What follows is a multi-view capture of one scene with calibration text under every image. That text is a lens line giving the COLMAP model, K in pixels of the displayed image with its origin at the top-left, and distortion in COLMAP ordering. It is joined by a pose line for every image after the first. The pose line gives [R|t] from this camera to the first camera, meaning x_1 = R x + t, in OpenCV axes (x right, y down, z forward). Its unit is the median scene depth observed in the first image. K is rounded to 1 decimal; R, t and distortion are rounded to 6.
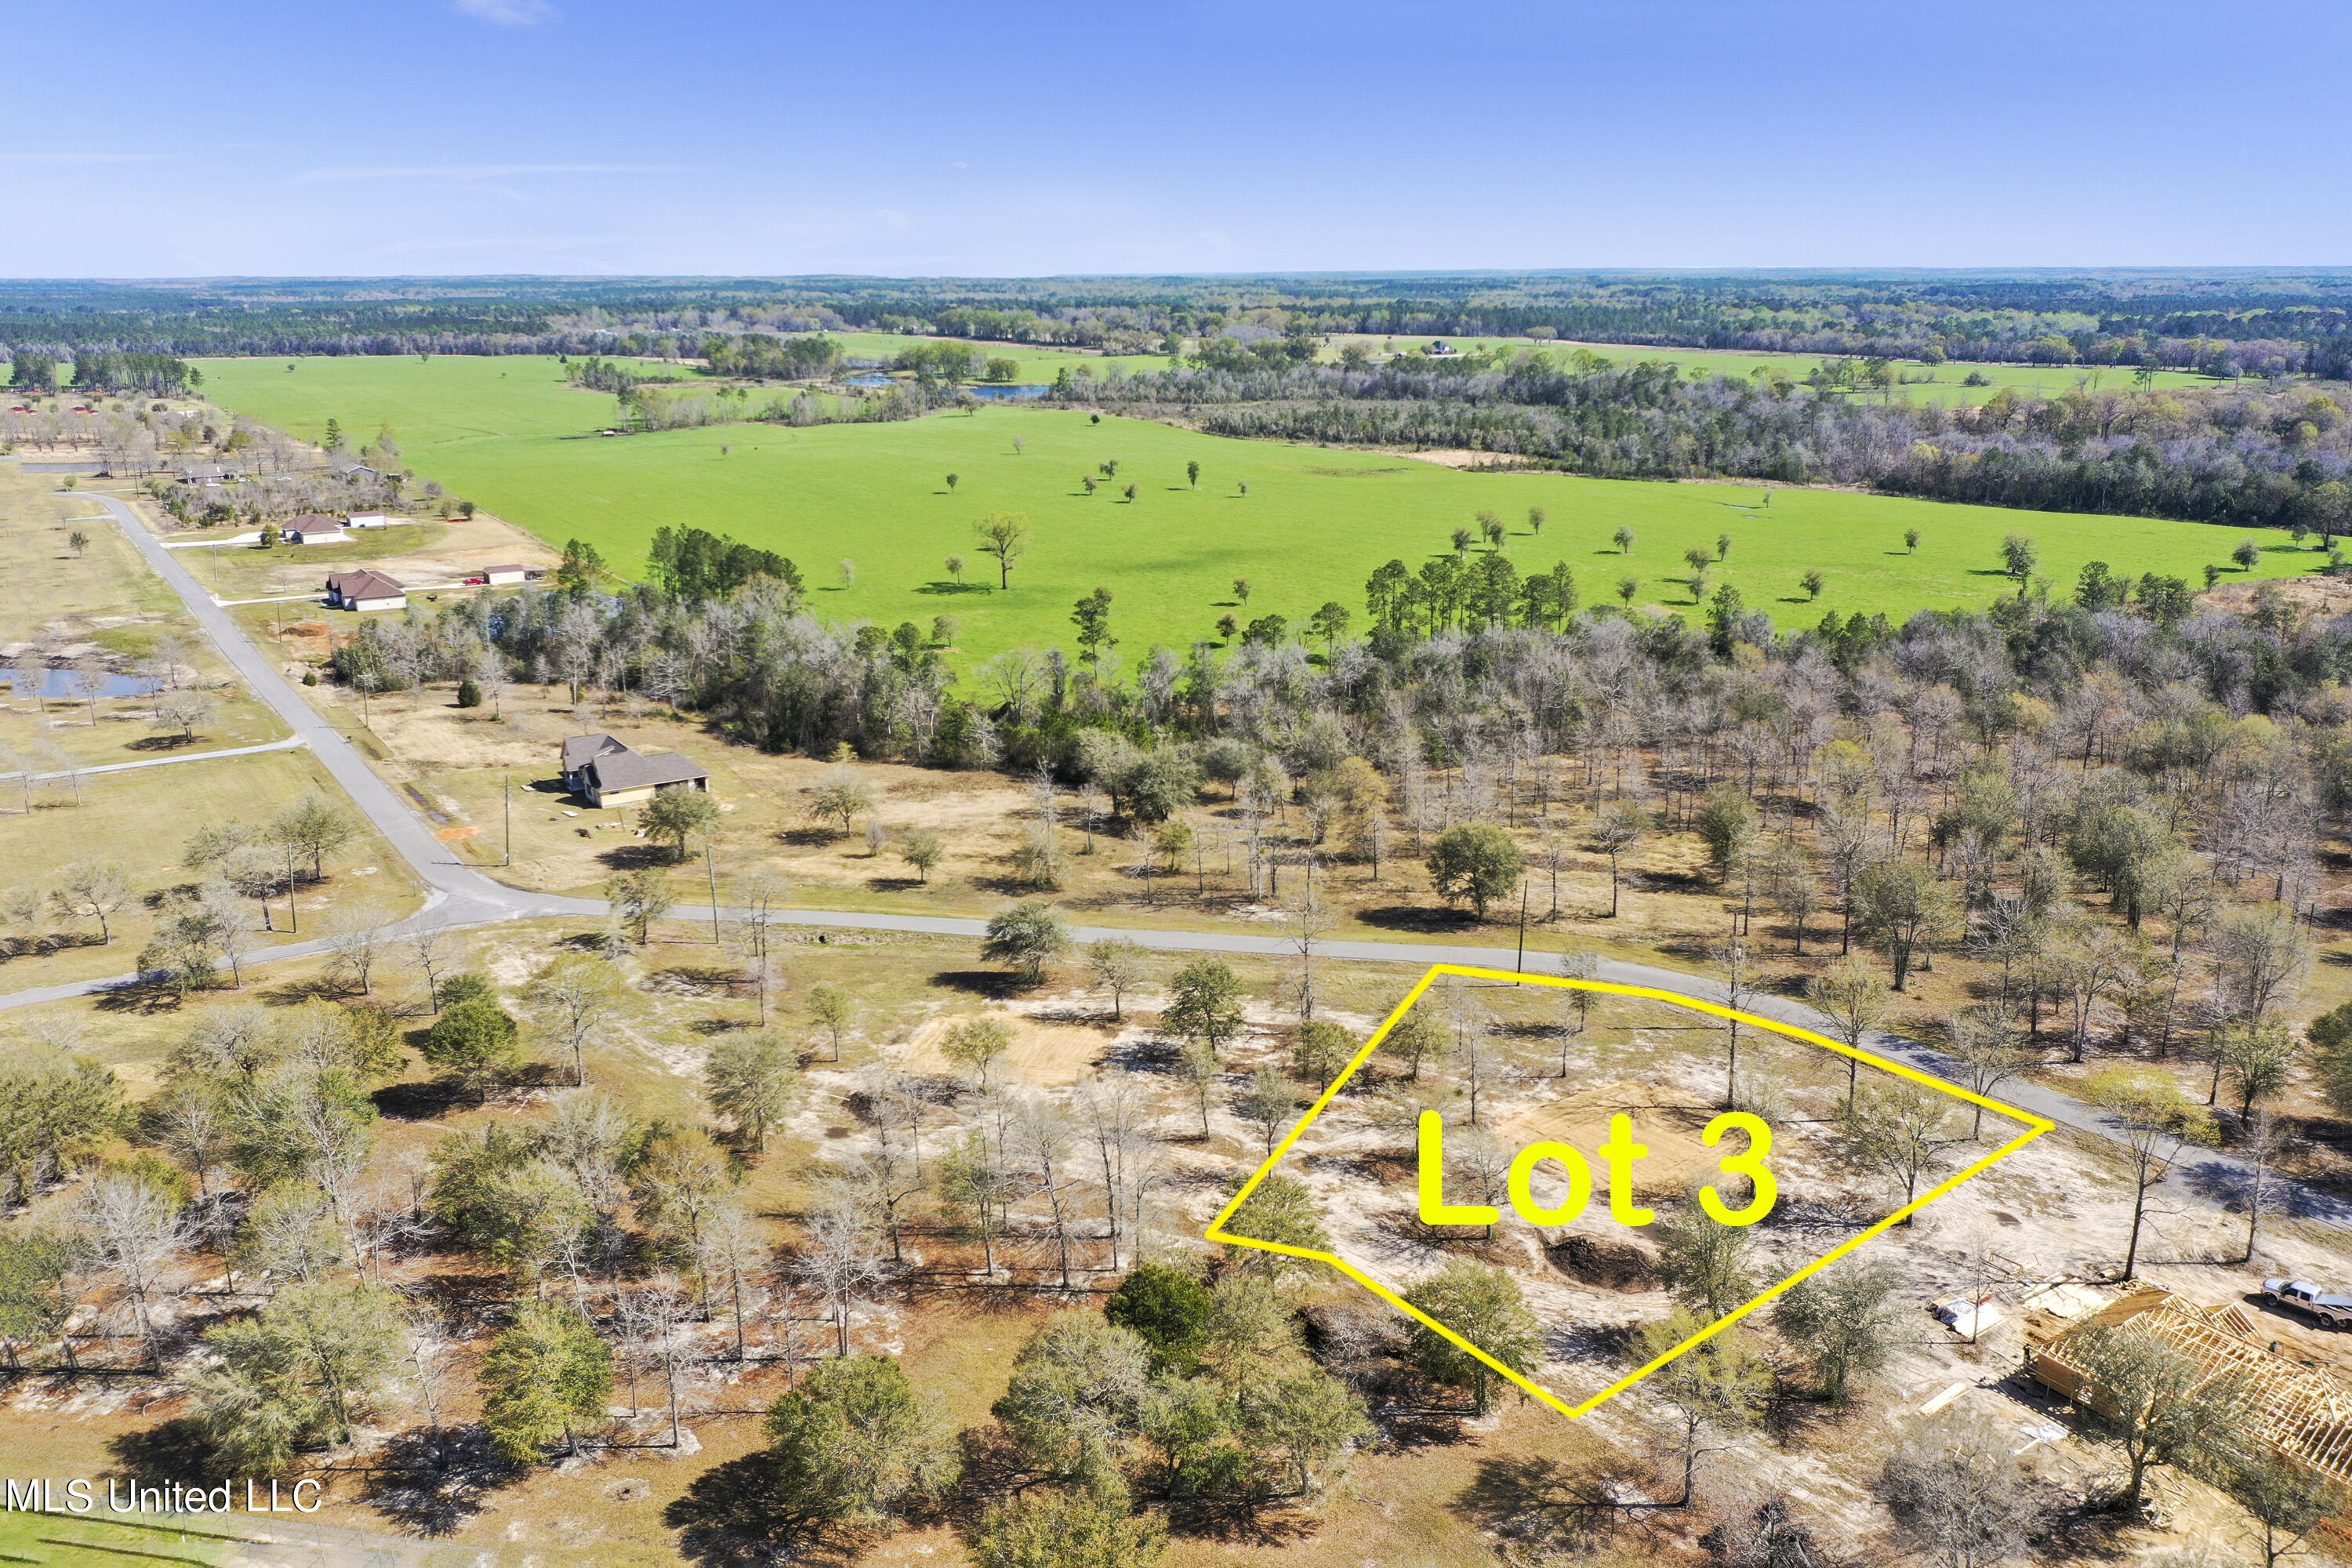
lens RADIAL K [[1850.0, 0, 1180.3], [0, 1850.0, 745.6], [0, 0, 1]] dist [-0.003501, 0.000945]
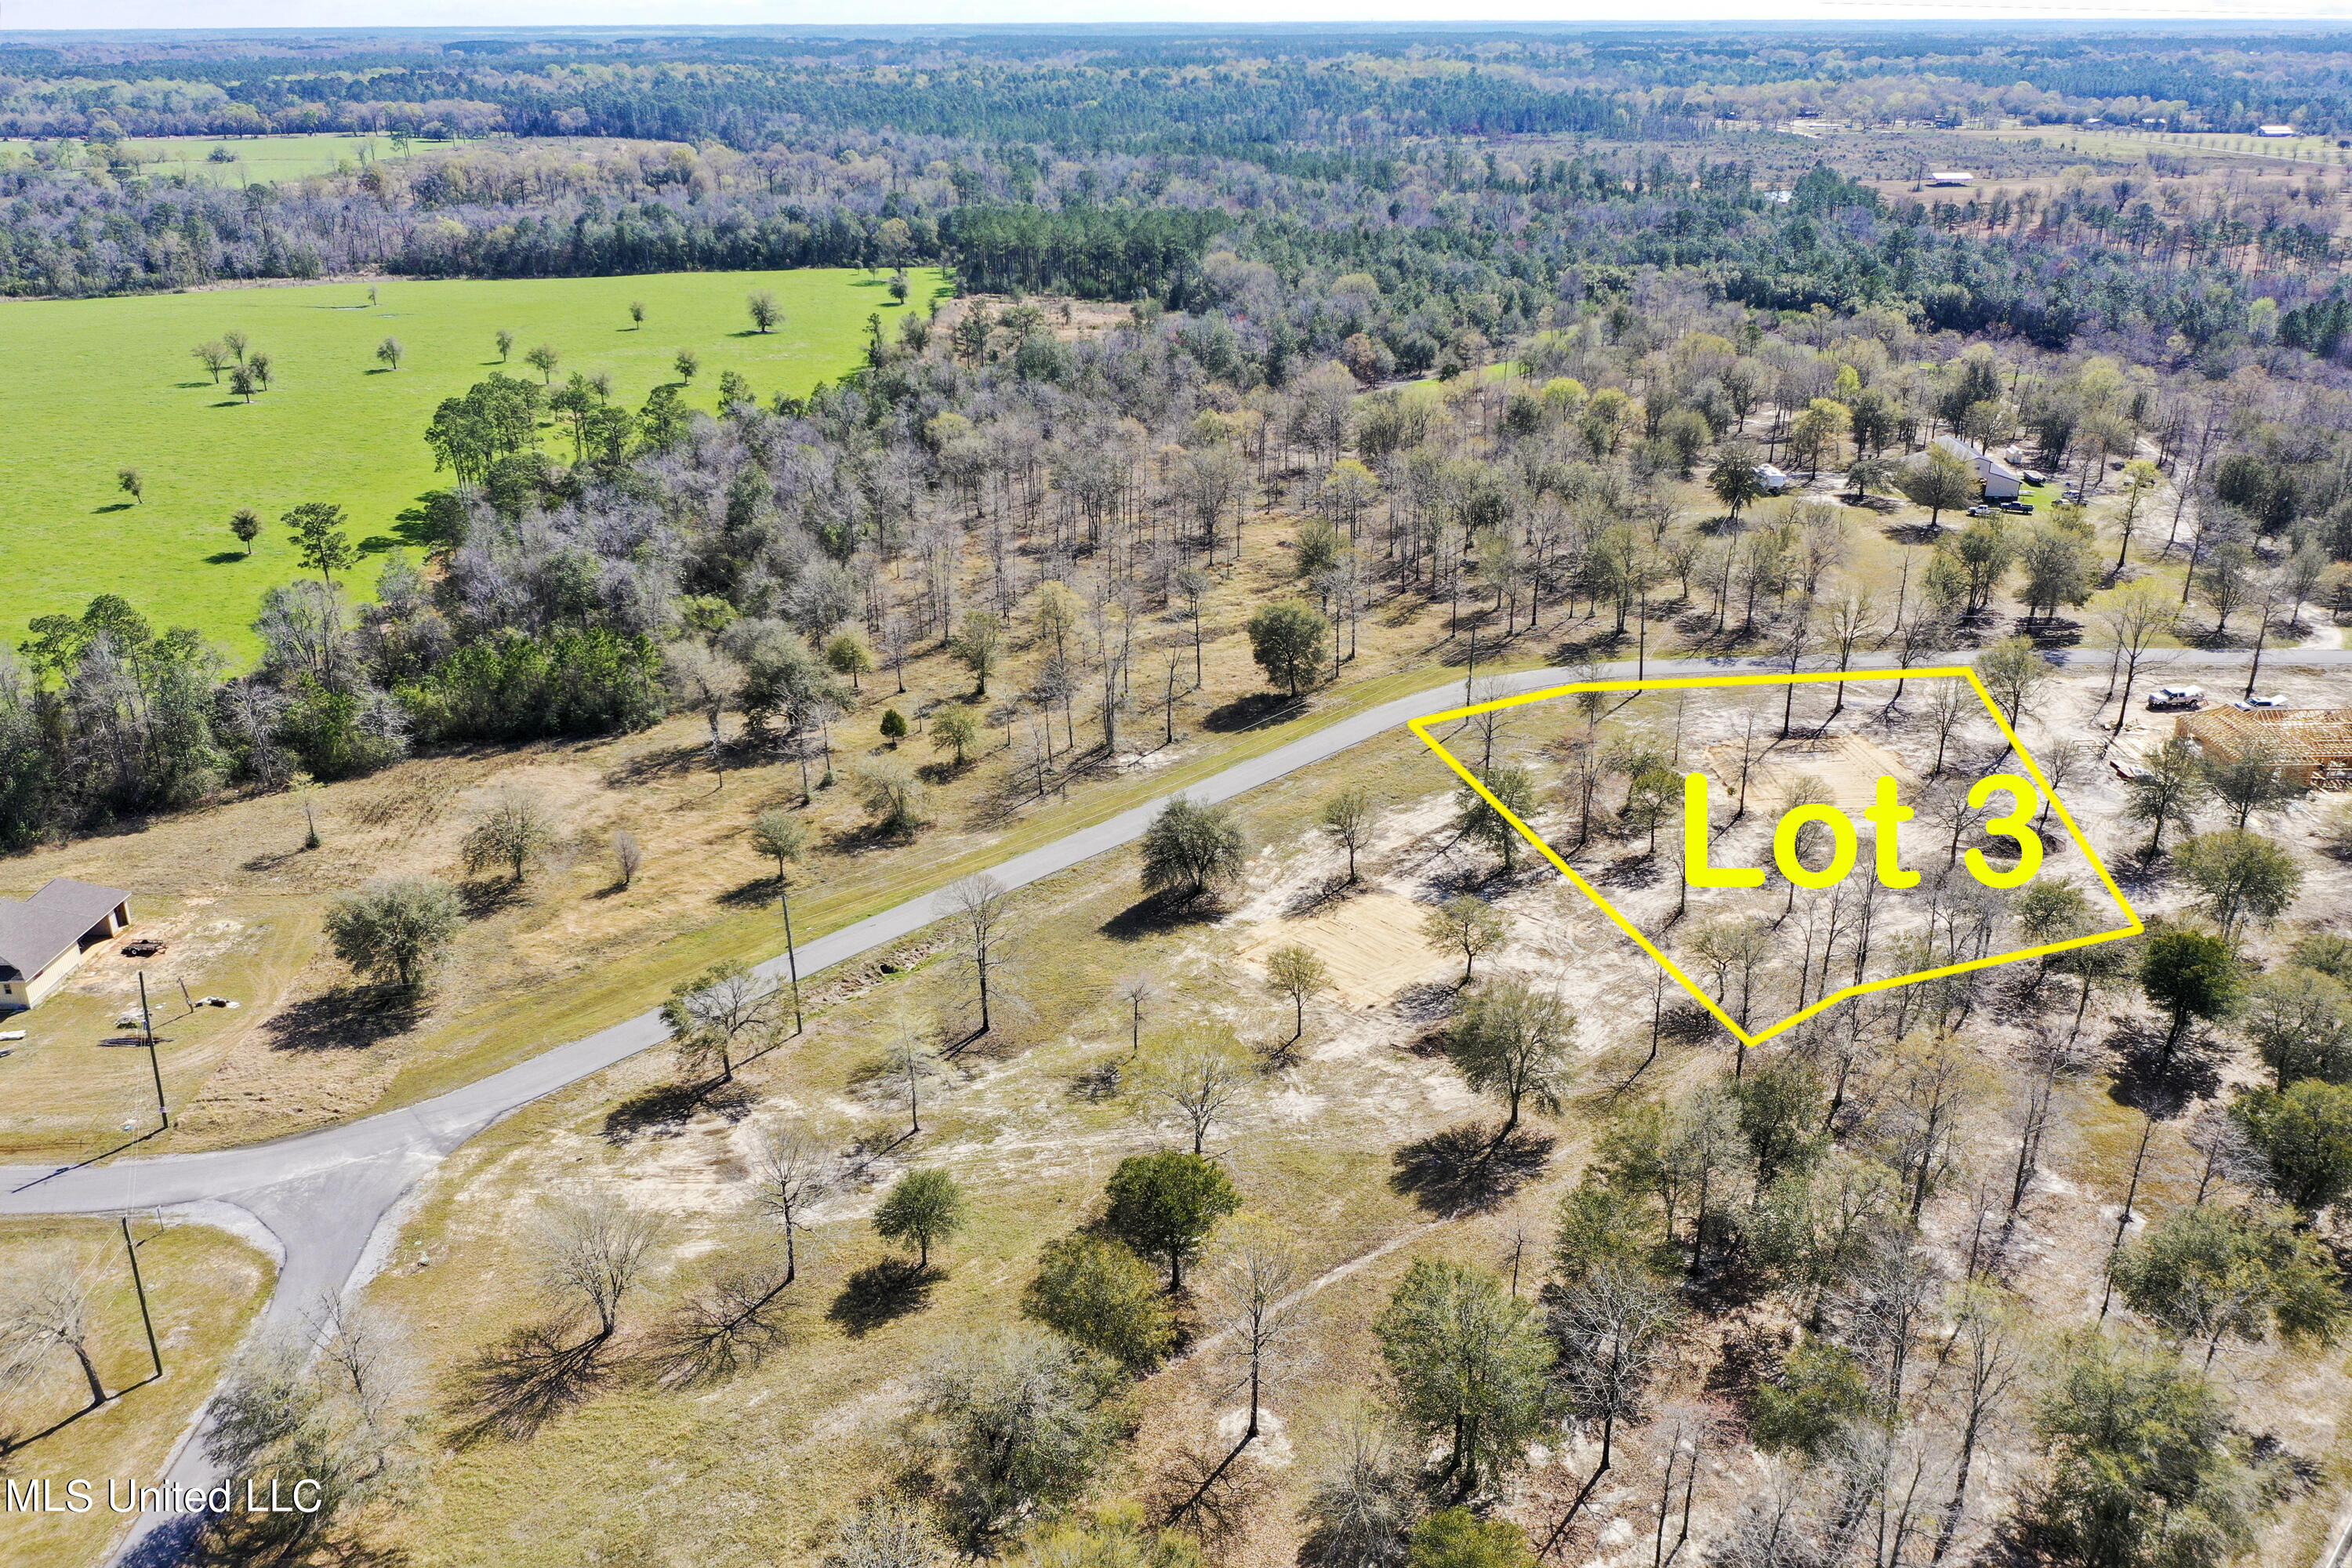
lens RADIAL K [[1867.2, 0, 1170.1], [0, 1867.2, 785.4], [0, 0, 1]] dist [-0.000383, -0.000512]
pose [[0.542652, -0.317331, 0.777708, -0.244232], [0.213158, 0.947606, 0.237922, -0.041220], [-0.812461, 0.036666, 0.581862, 0.171770]]
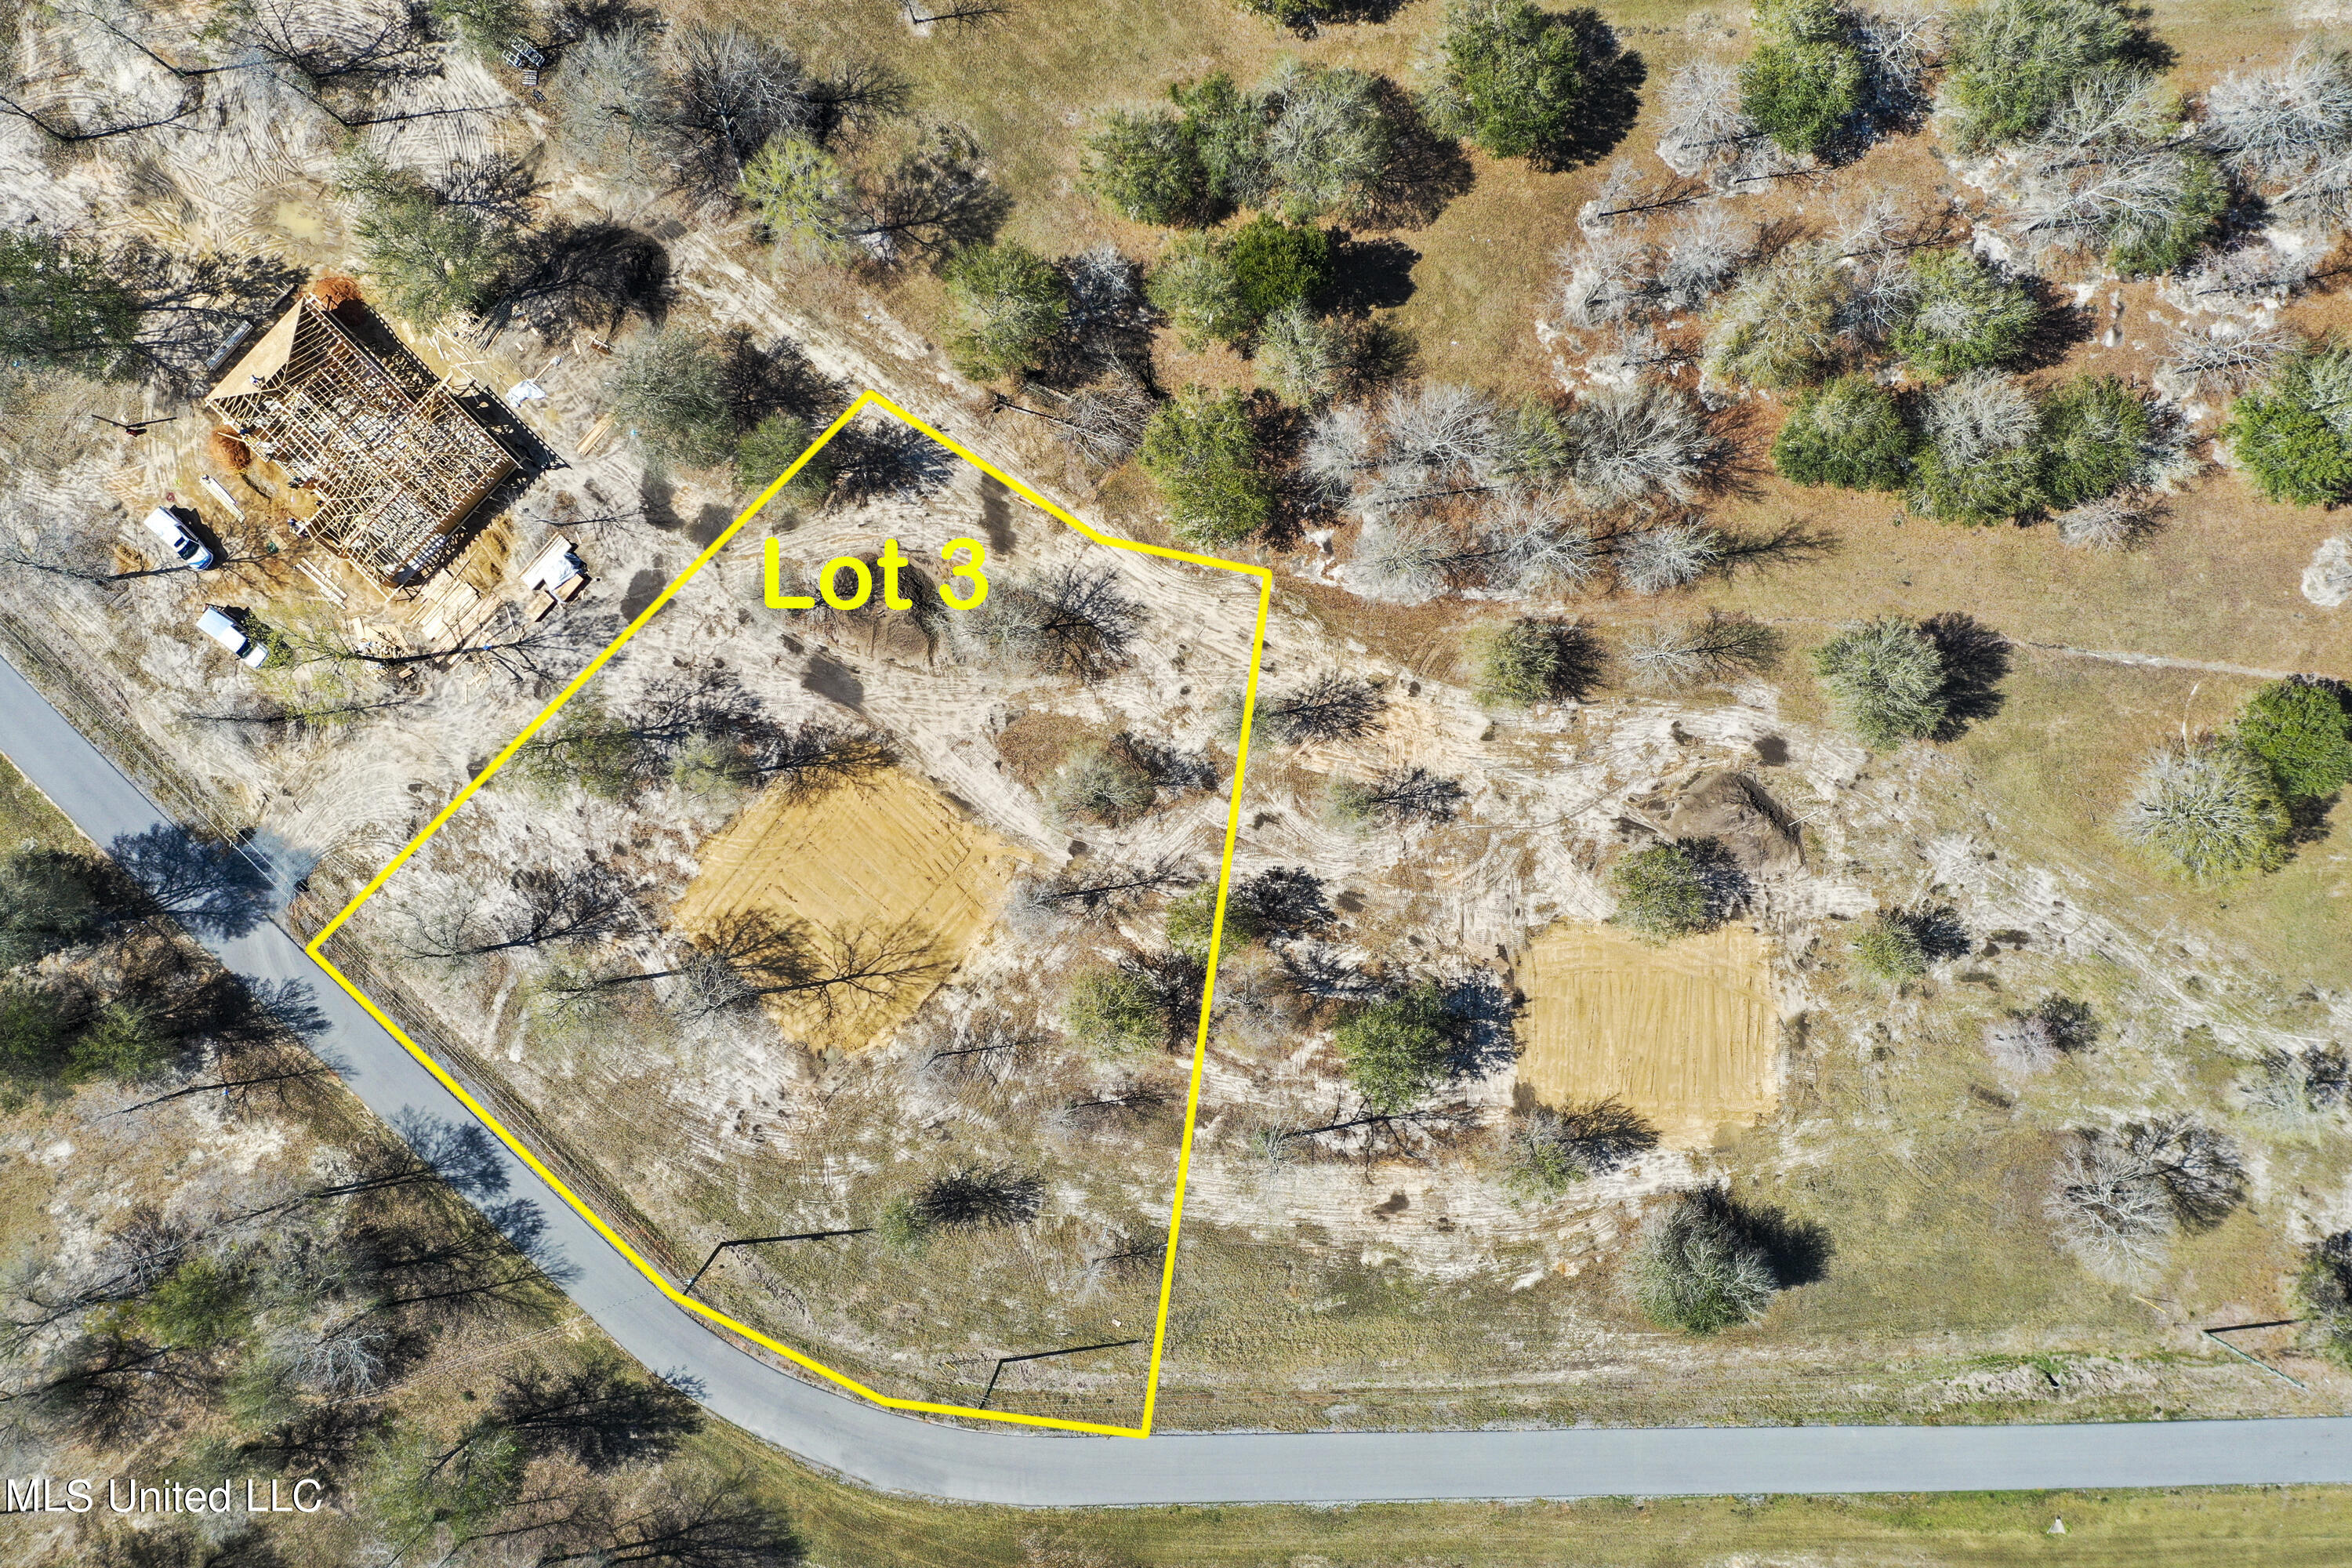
lens RADIAL K [[1844.1, 0, 1176.4], [0, 1844.1, 774.3], [0, 0, 1]] dist [0.001934, -0.001740]
pose [[-0.978159, 0.206718, 0.021750, 0.017848], [-0.030913, -0.248152, 0.968228, -0.166020], [0.205547, 0.946408, 0.249123, 0.205045]]
